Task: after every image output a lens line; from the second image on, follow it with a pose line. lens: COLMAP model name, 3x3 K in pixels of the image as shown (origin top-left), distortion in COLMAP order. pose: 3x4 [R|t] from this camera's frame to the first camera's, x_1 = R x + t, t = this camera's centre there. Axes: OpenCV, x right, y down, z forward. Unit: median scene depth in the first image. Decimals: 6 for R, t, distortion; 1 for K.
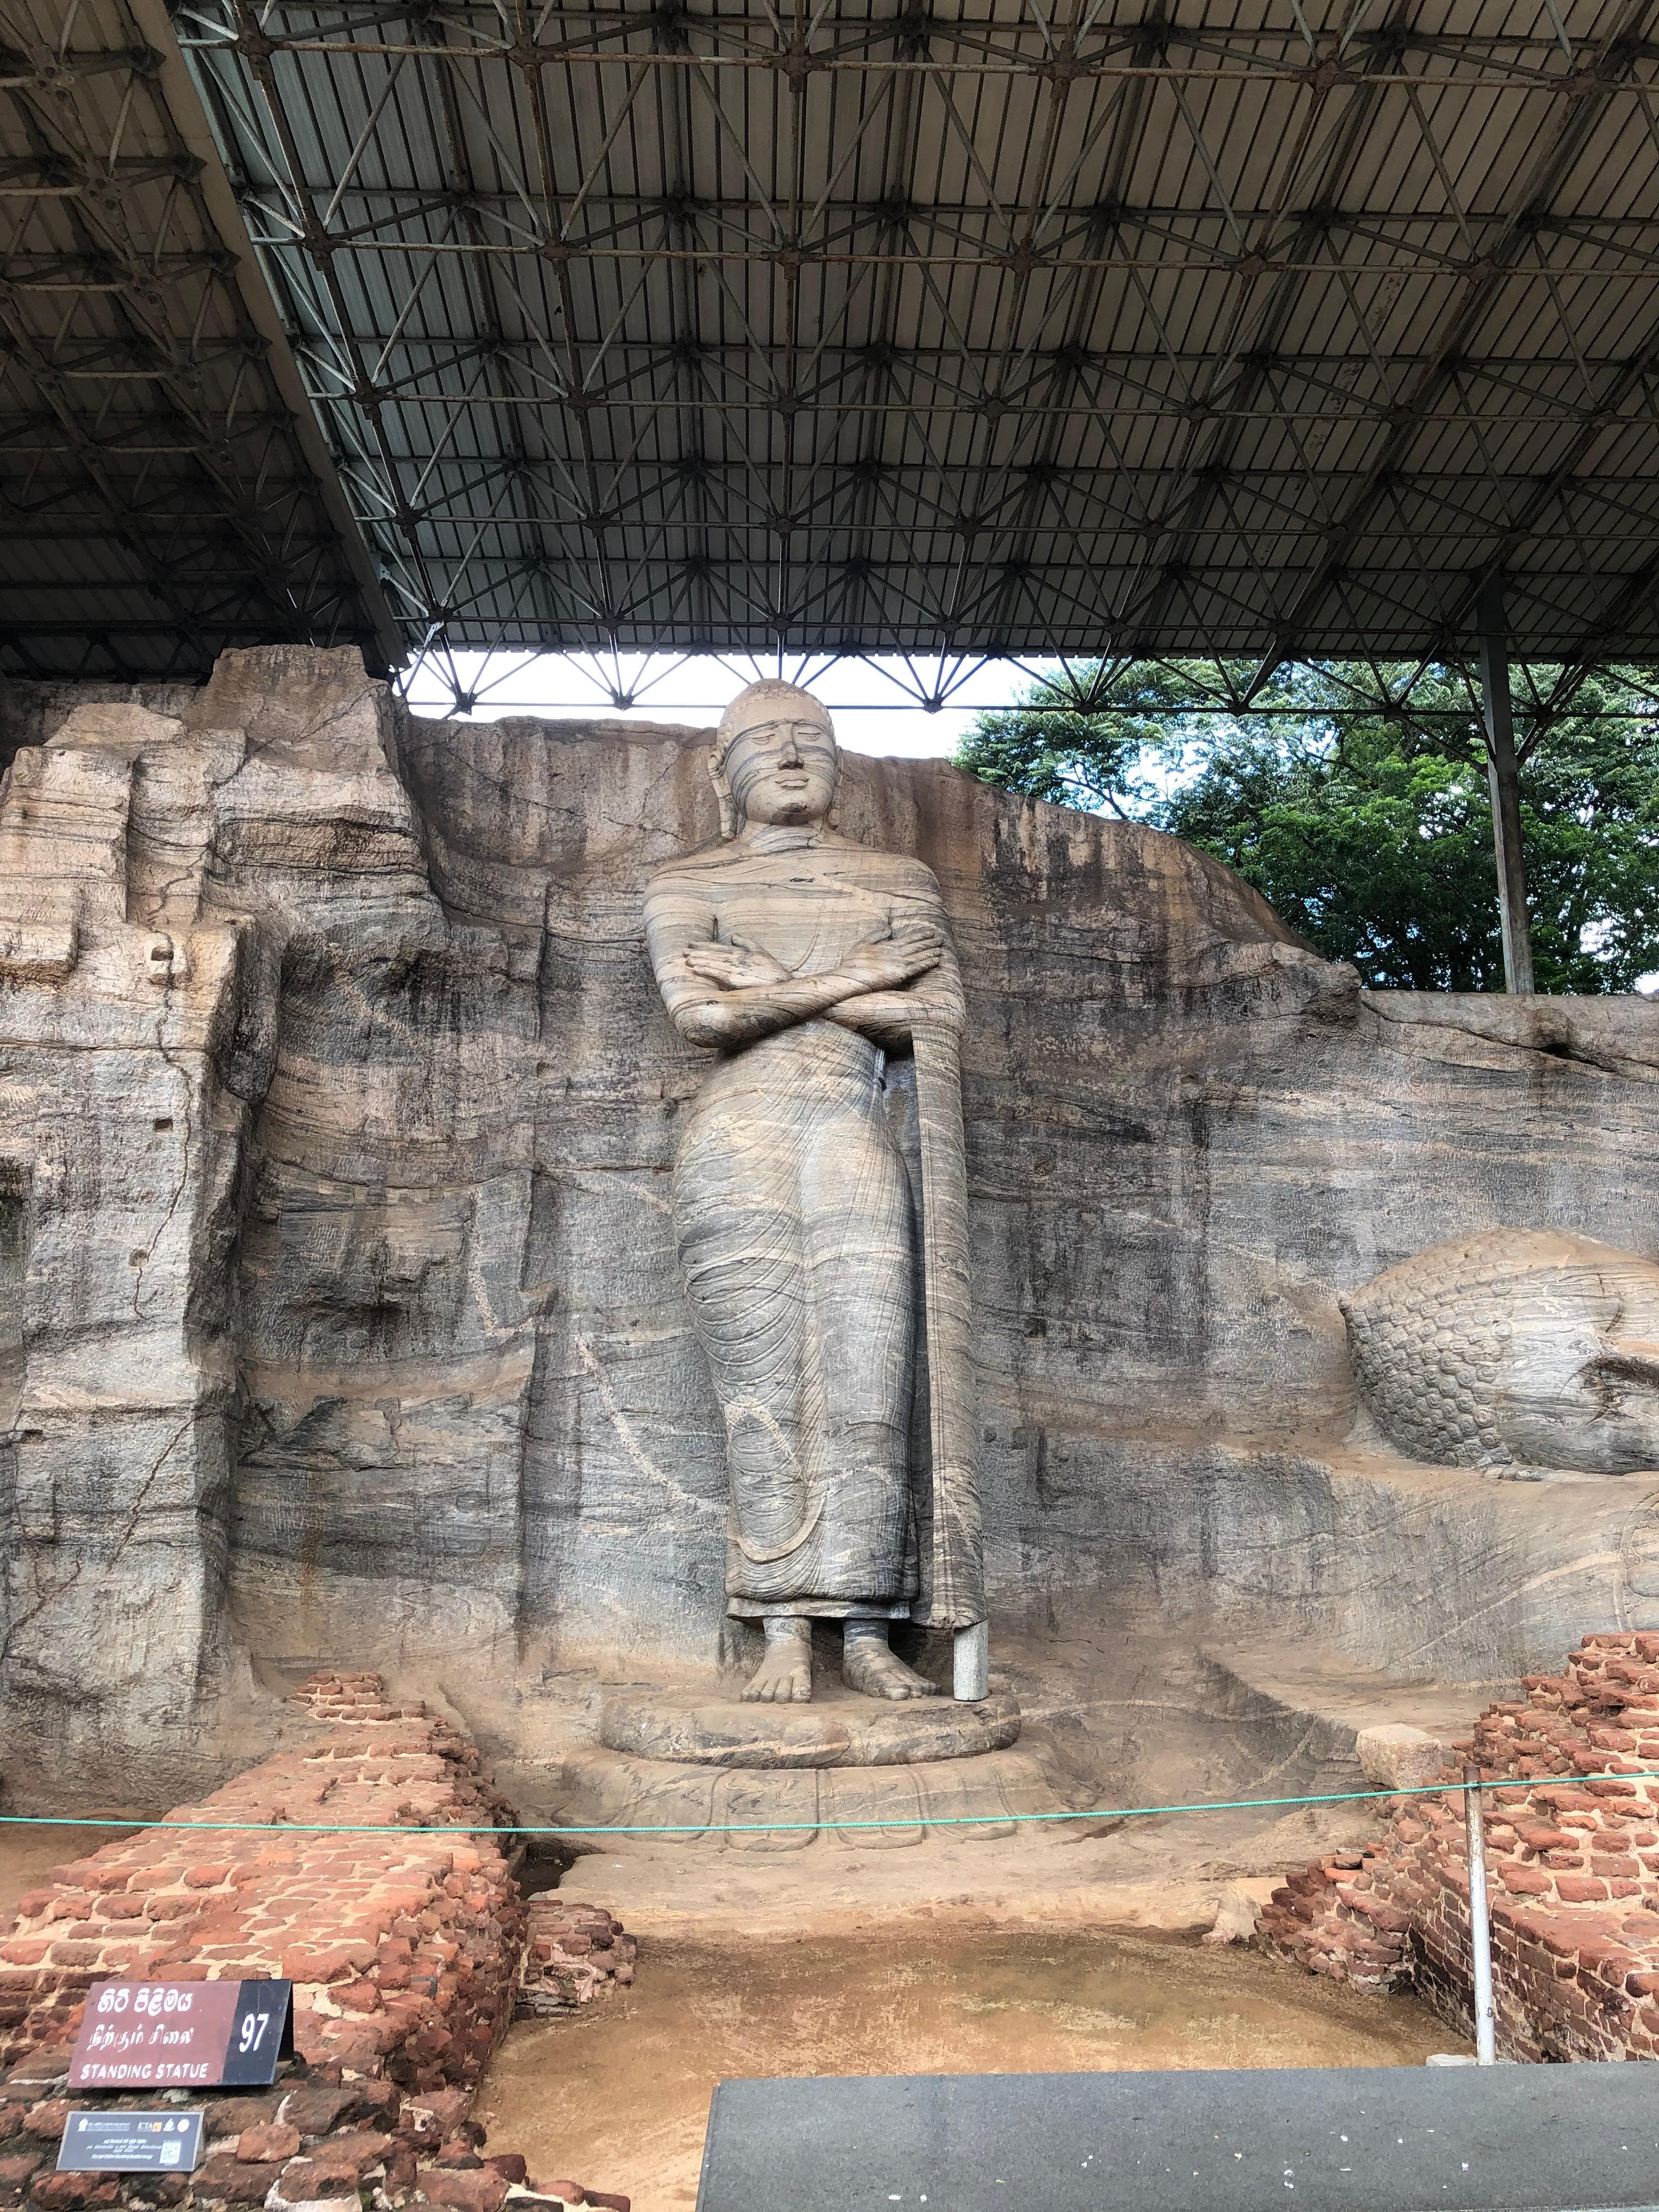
lens RADIAL K [[1791.9, 0, 829.5], [0, 1791.9, 1106.0], [0, 0, 1]] dist [0.128426, -0.364820]
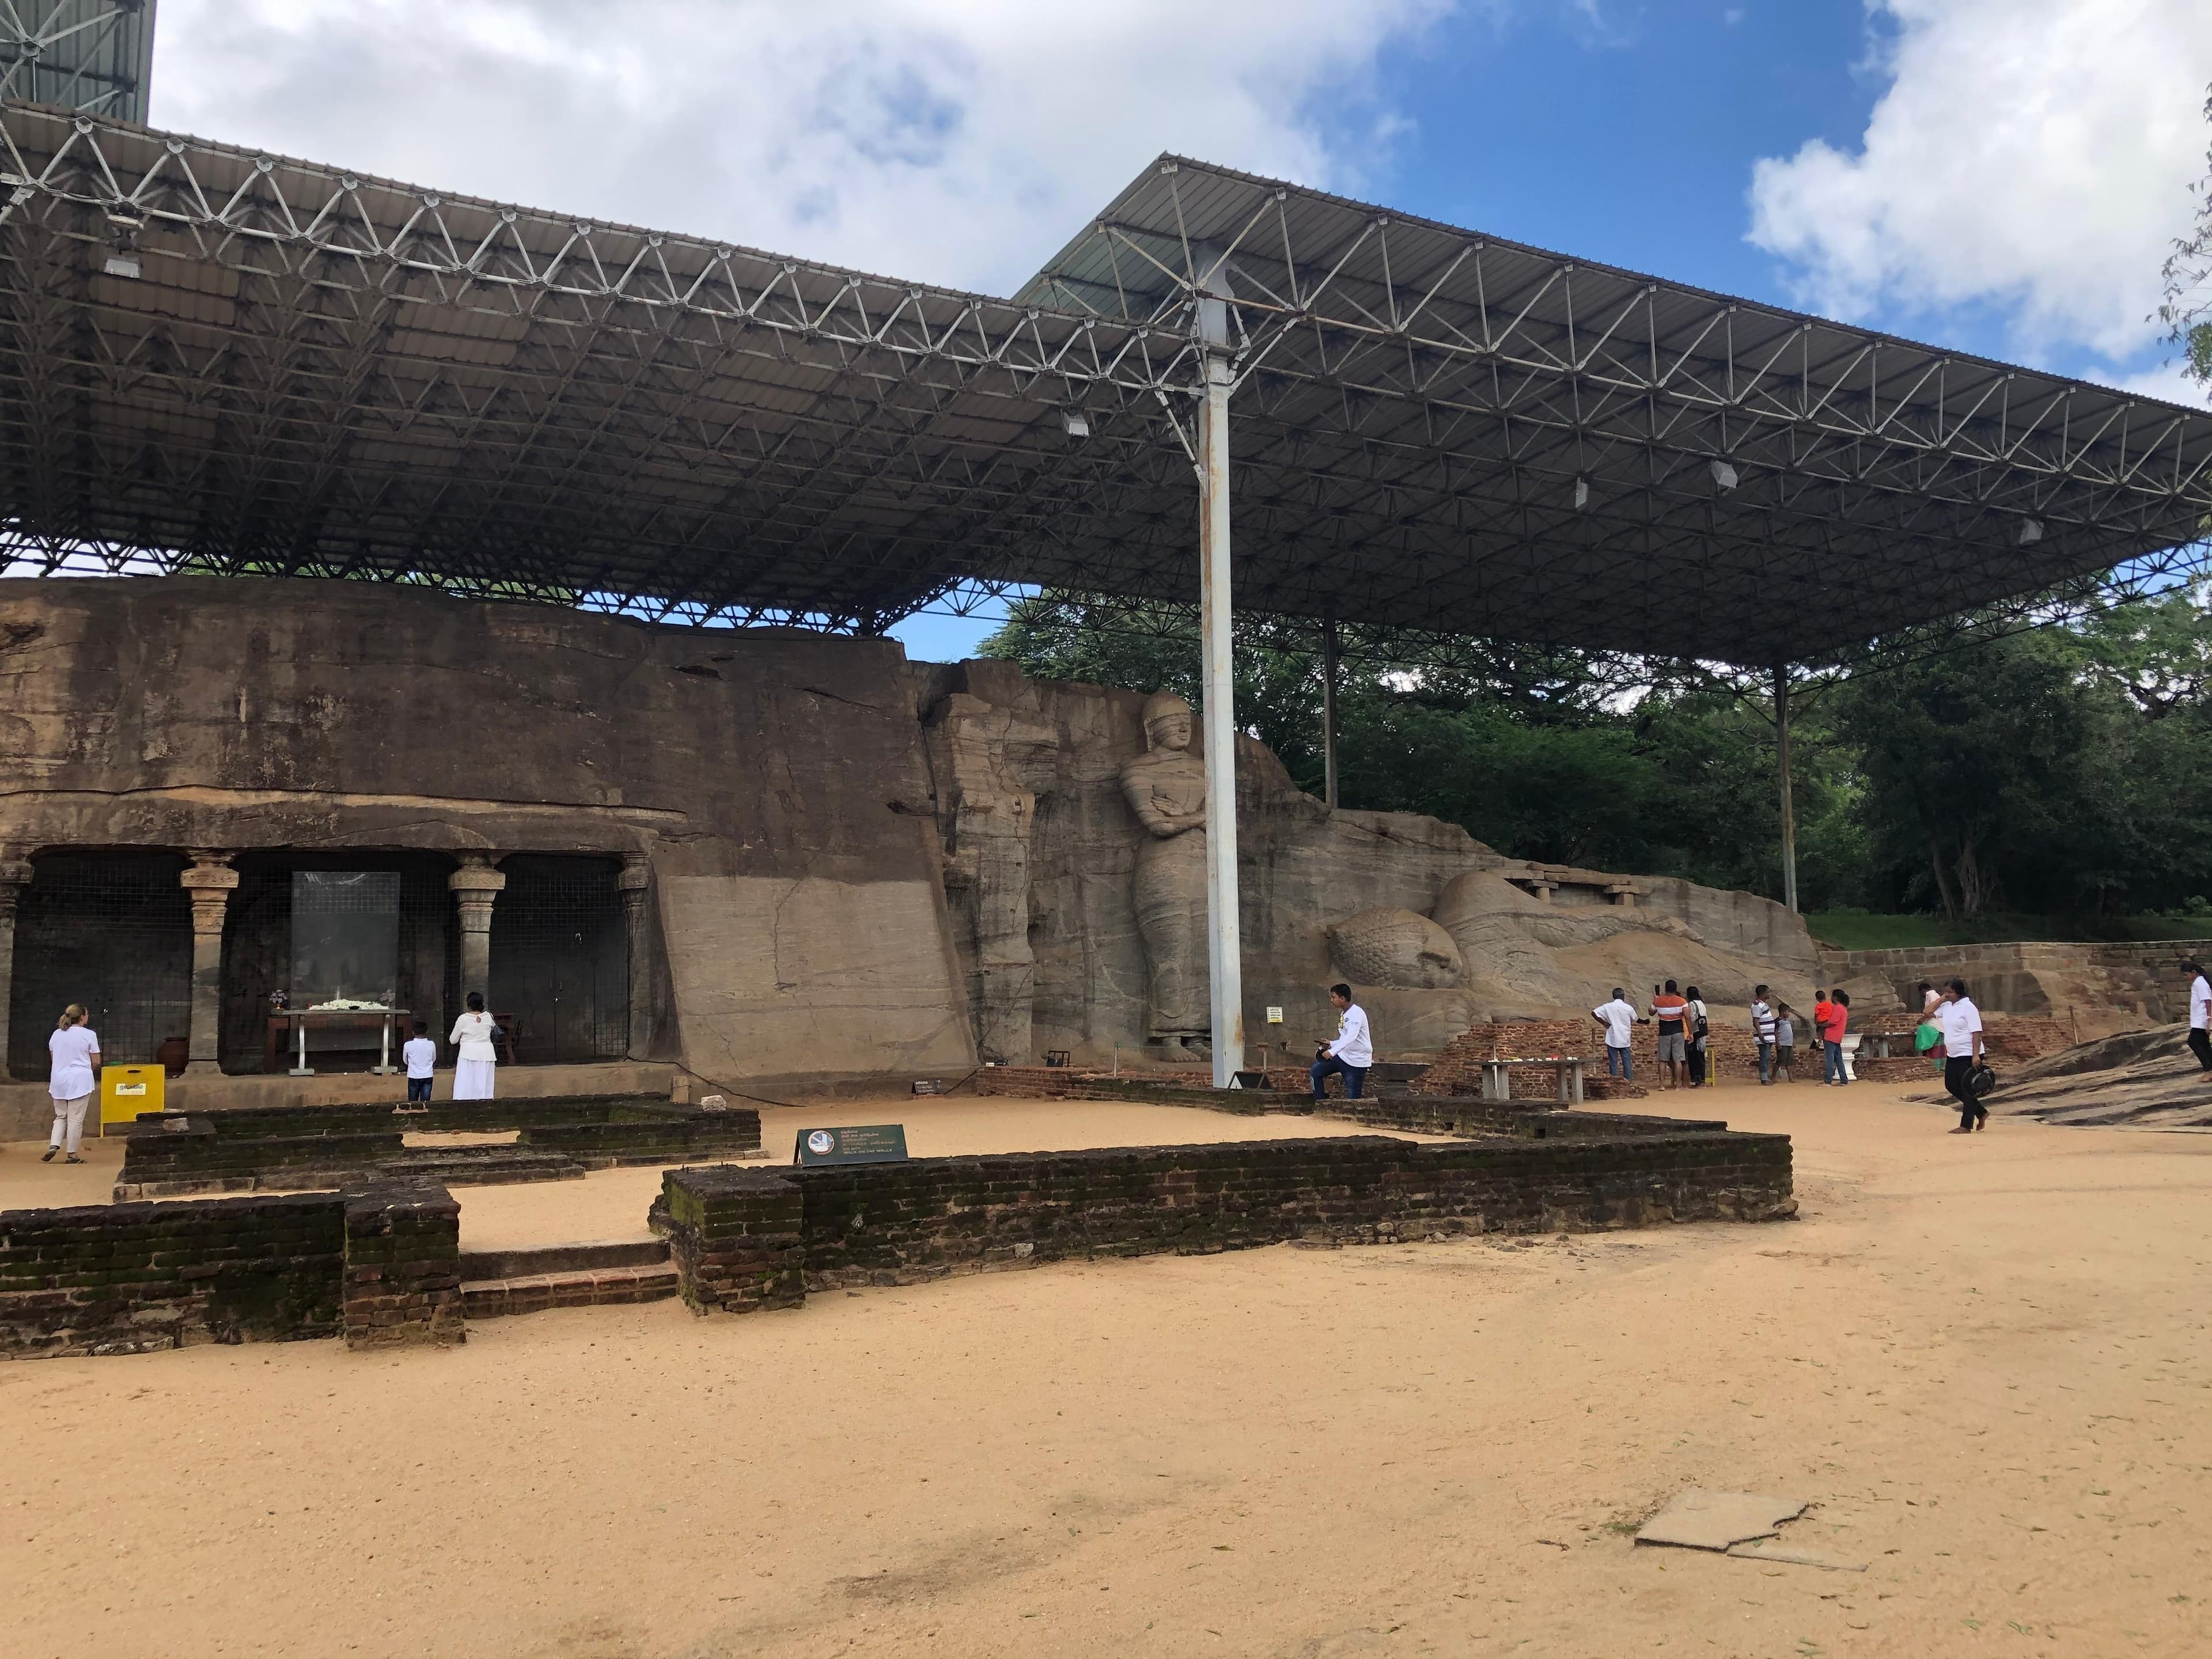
lens RADIAL K [[1791.9, 0, 1065.4], [0, 1791.9, 829.0], [0, 0, 1]] dist [0.128426, -0.364820]
pose [[0.904174, 0.041629, 0.425132, -1.337240], [-0.085100, 0.992844, 0.083773, -0.255997], [-0.418603, -0.111924, 0.901246, -1.390505]]
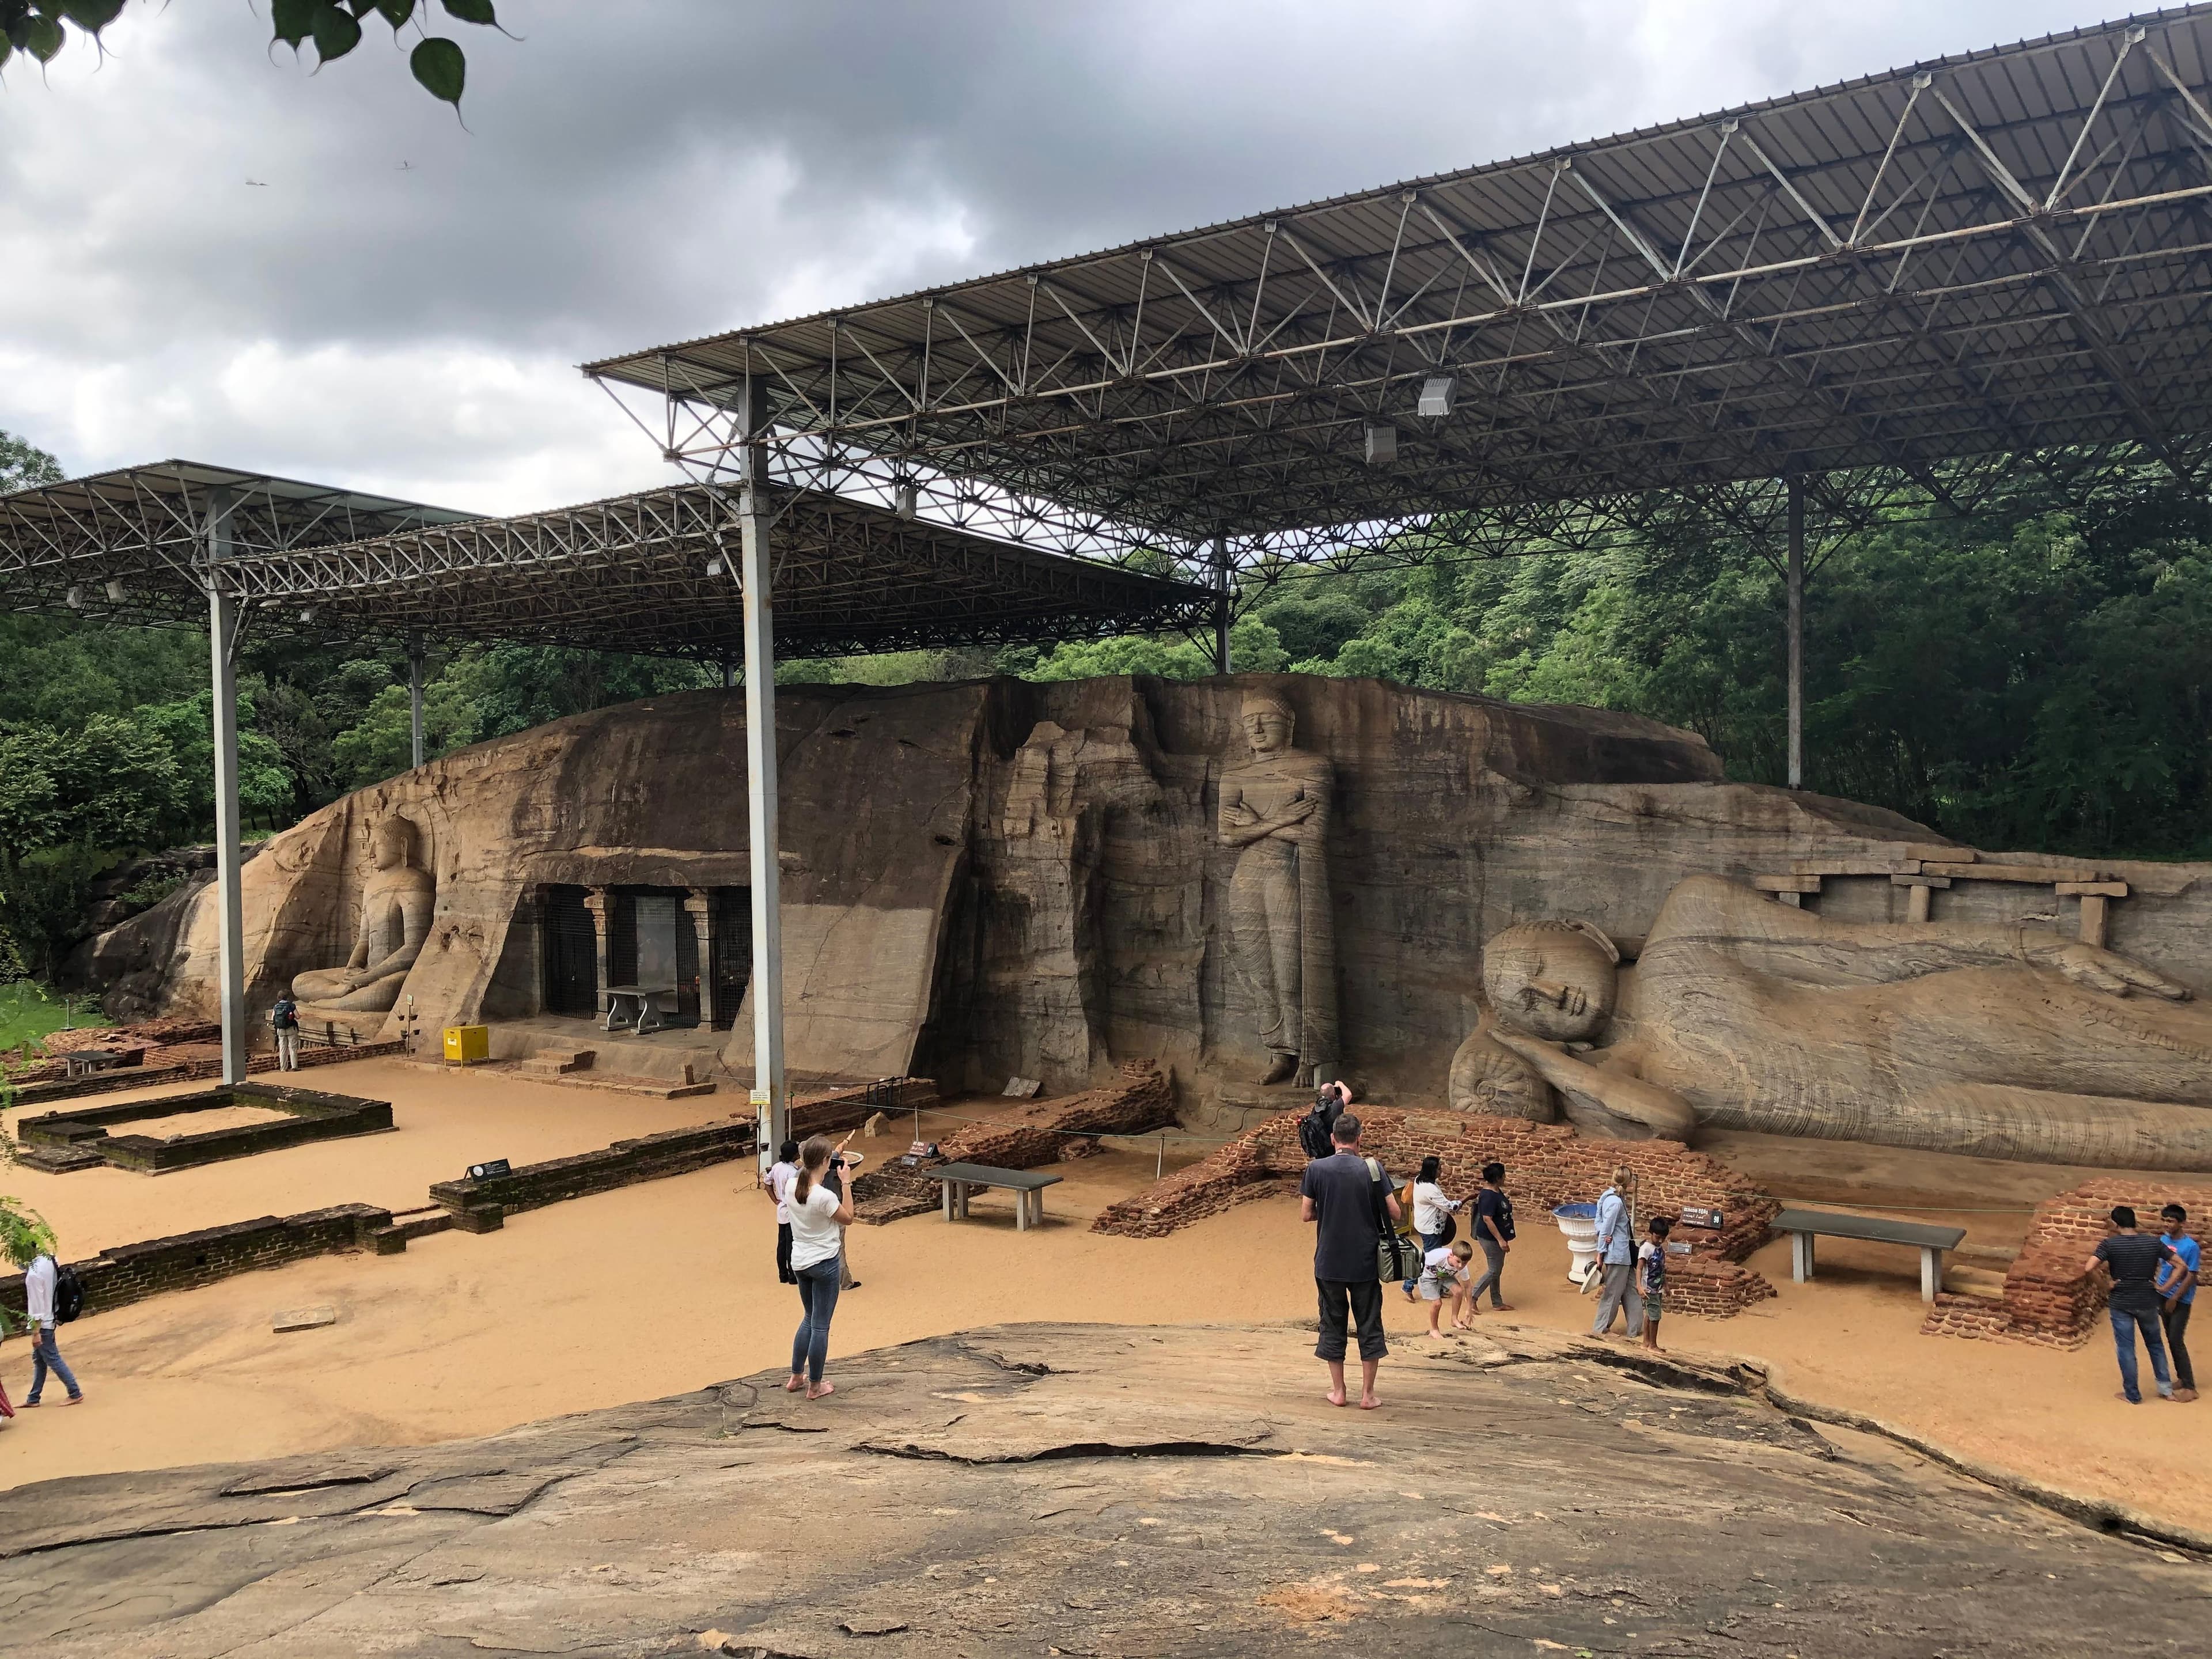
lens RADIAL K [[1791.9, 0, 1065.4], [0, 1791.9, 829.0], [0, 0, 1]] dist [0.128426, -0.364820]
pose [[0.776522, 0.010735, -0.629998, 1.368864], [0.151769, 0.967230, 0.203549, -0.617376], [0.611538, -0.253675, 0.749446, -1.097904]]
